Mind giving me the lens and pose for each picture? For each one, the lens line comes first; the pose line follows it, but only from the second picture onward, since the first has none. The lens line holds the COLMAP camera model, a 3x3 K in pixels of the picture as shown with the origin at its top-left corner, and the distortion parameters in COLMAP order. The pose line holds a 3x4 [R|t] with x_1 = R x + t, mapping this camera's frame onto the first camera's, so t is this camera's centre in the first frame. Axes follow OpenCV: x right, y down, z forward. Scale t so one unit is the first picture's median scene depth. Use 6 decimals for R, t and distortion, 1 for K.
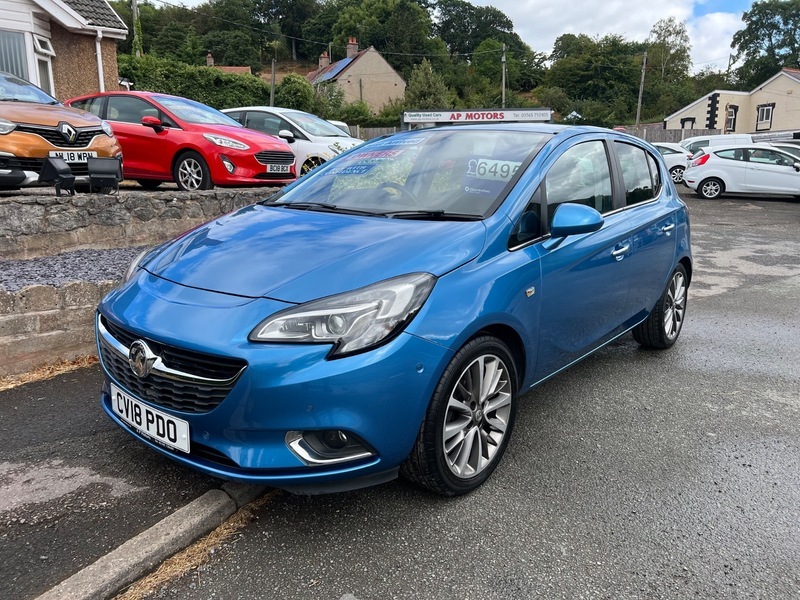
lens RADIAL K [[590.6, 0, 400.0], [0, 590.6, 300.0], [0, 0, 1]] dist [0.027788, -0.034555]
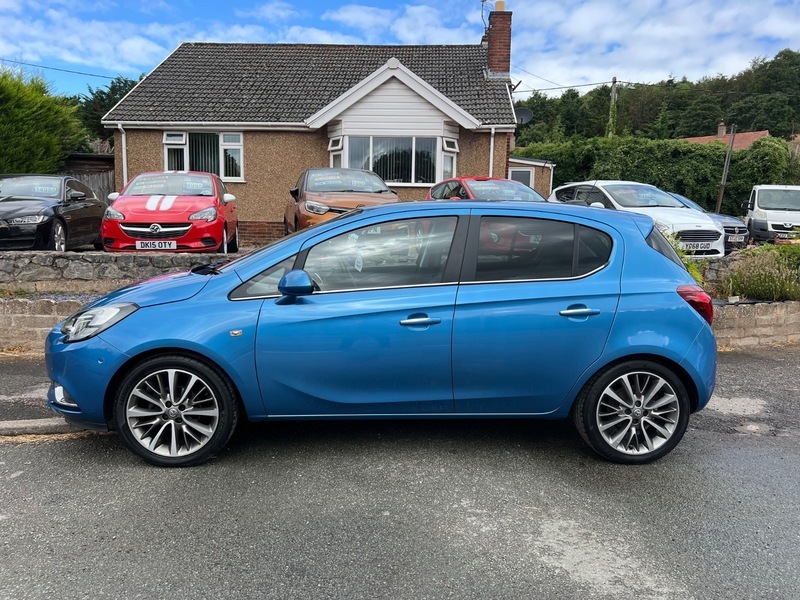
lens RADIAL K [[590.6, 0, 400.0], [0, 590.6, 300.0], [0, 0, 1]] dist [0.027788, -0.034555]
pose [[0.690550, 0.085916, -0.718164, 0.278451], [-0.167849, 0.984849, -0.043575, -0.017808], [0.703540, 0.150634, 0.694508, 0.068808]]
